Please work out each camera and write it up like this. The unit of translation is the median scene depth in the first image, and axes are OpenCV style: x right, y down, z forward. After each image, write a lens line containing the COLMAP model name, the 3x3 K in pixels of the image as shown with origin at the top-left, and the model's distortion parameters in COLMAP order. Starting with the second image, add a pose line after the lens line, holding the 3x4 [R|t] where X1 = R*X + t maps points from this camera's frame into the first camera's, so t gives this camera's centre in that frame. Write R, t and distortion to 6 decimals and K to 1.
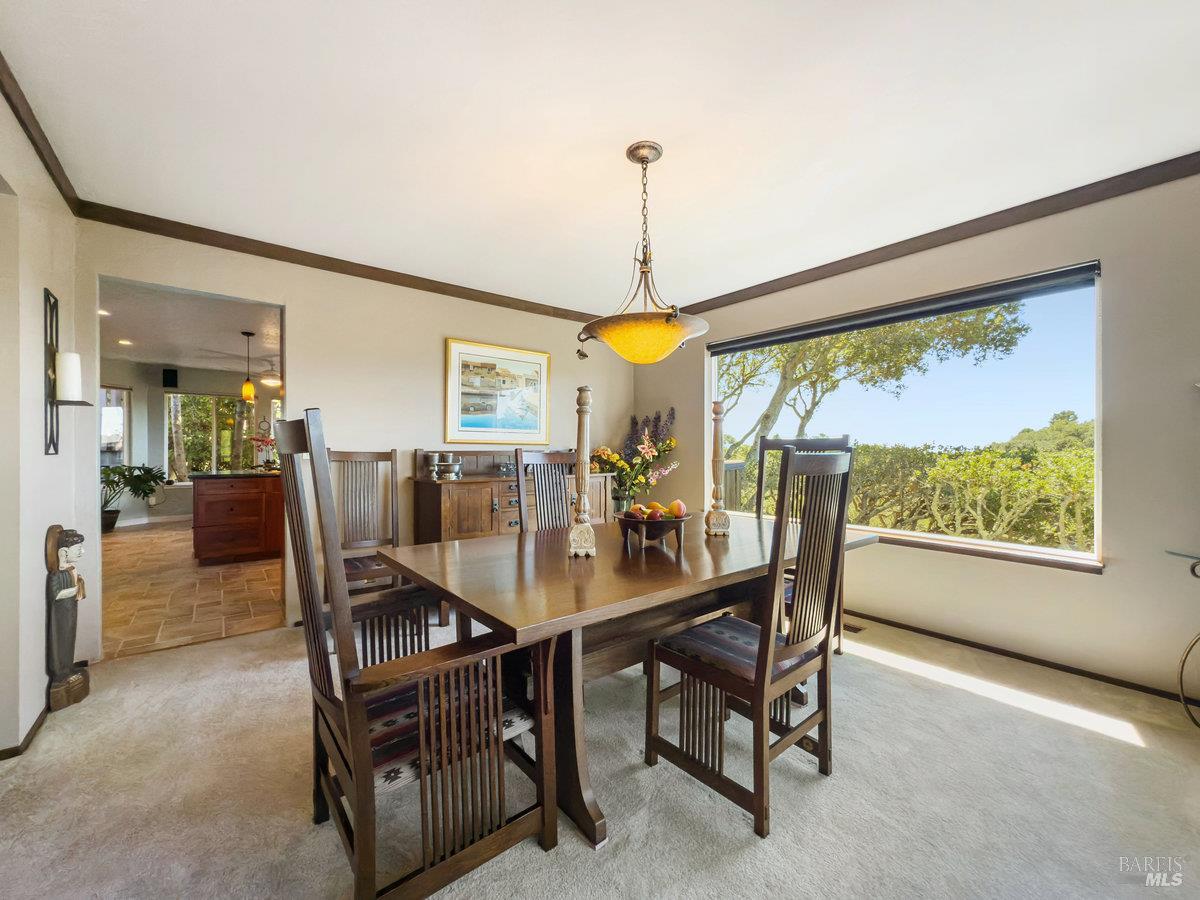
lens RADIAL K [[486.3, 0, 603.7], [0, 486.3, 449.5], [0, 0, 1]] dist [0.002937, 0.000195]
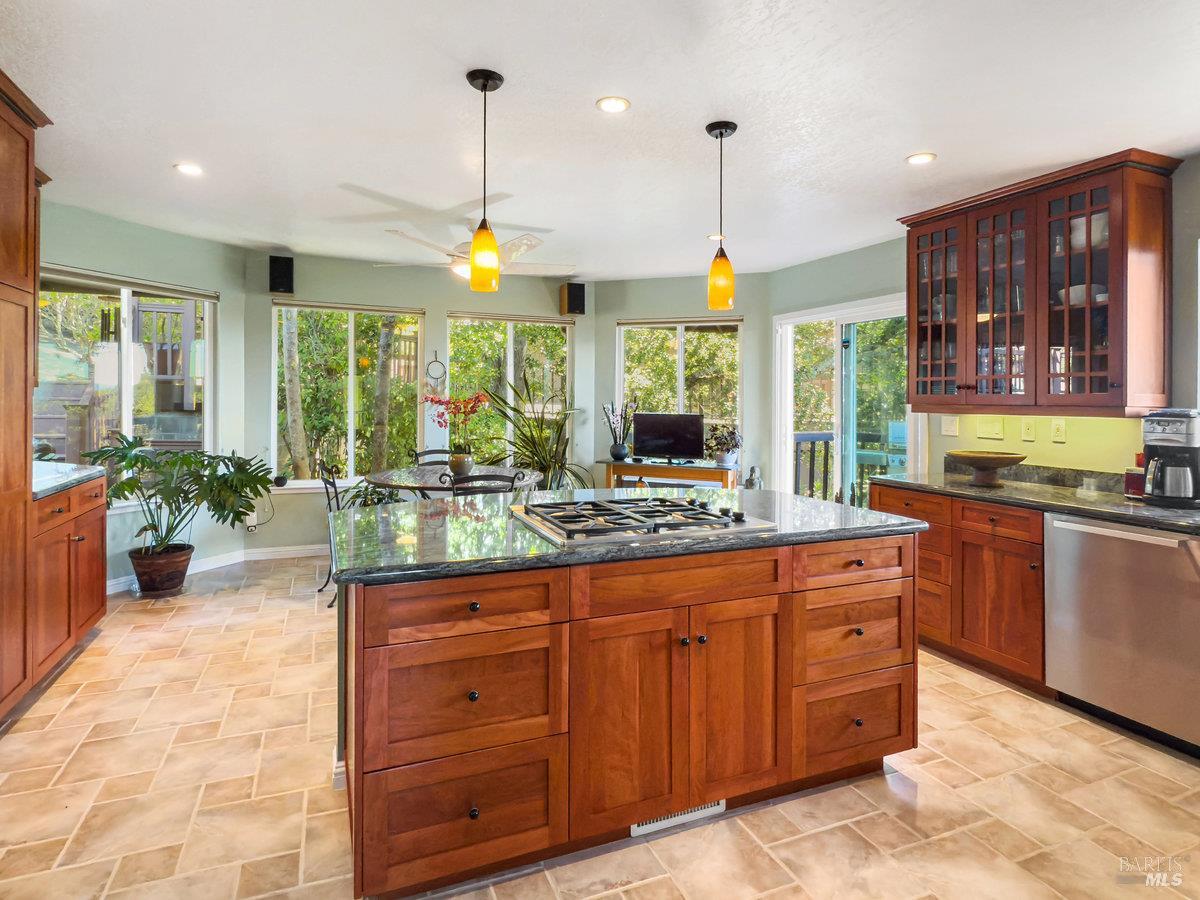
lens RADIAL K [[650.9, 0, 584.9], [0, 650.9, 402.8], [0, 0, 1]] dist [0.003239, 0.000596]
pose [[0.957257, 0.009245, -0.289091, -0.396812], [-0.007533, 0.999947, 0.007033, -0.021891], [0.289140, -0.004555, 0.957276, 0.450033]]
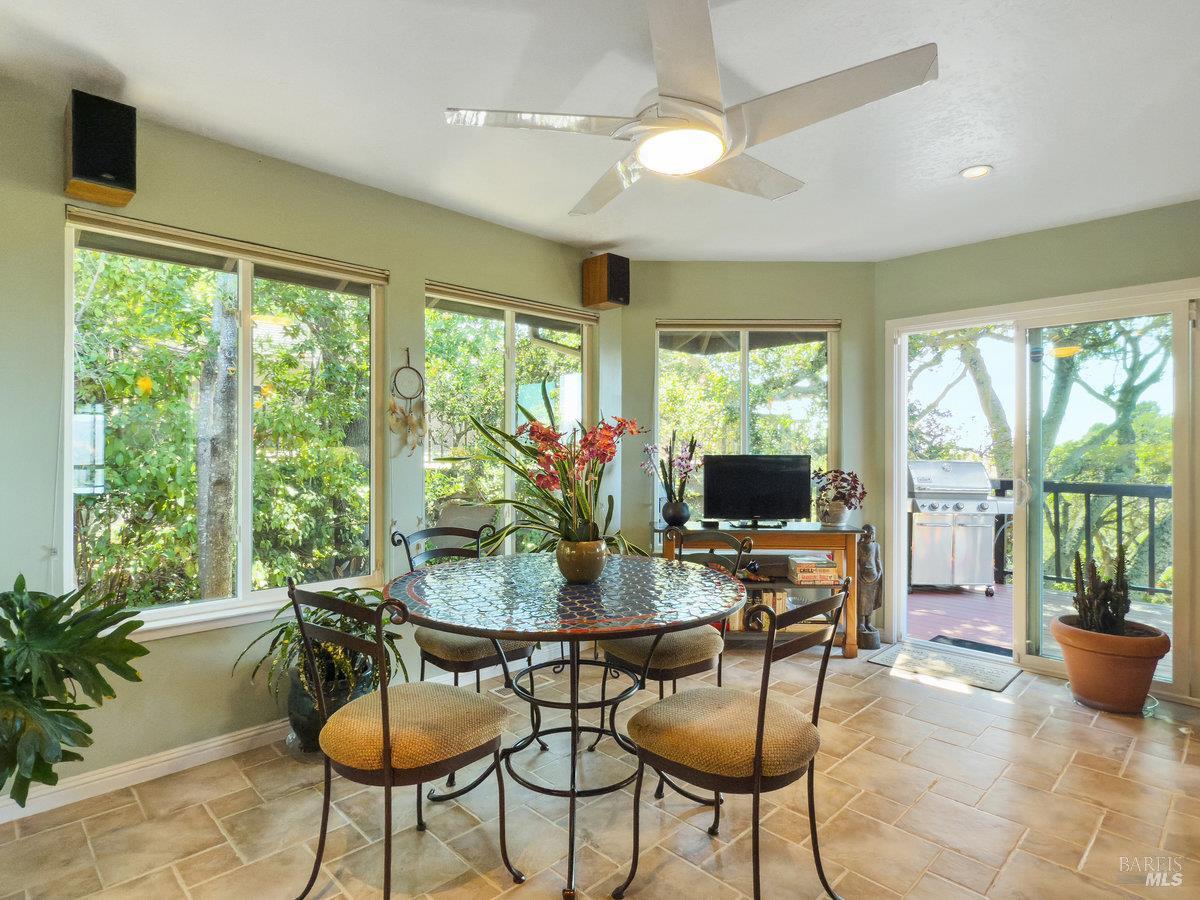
lens RADIAL K [[650.9, 0, 597.6], [0, 650.9, 448.7], [0, 0, 1]] dist [0.003239, 0.000596]
pose [[0.996516, -0.001701, 0.083389, -0.698275], [0.001156, 0.999978, 0.006589, -0.013151], [-0.083398, -0.006469, 0.996495, 0.697014]]
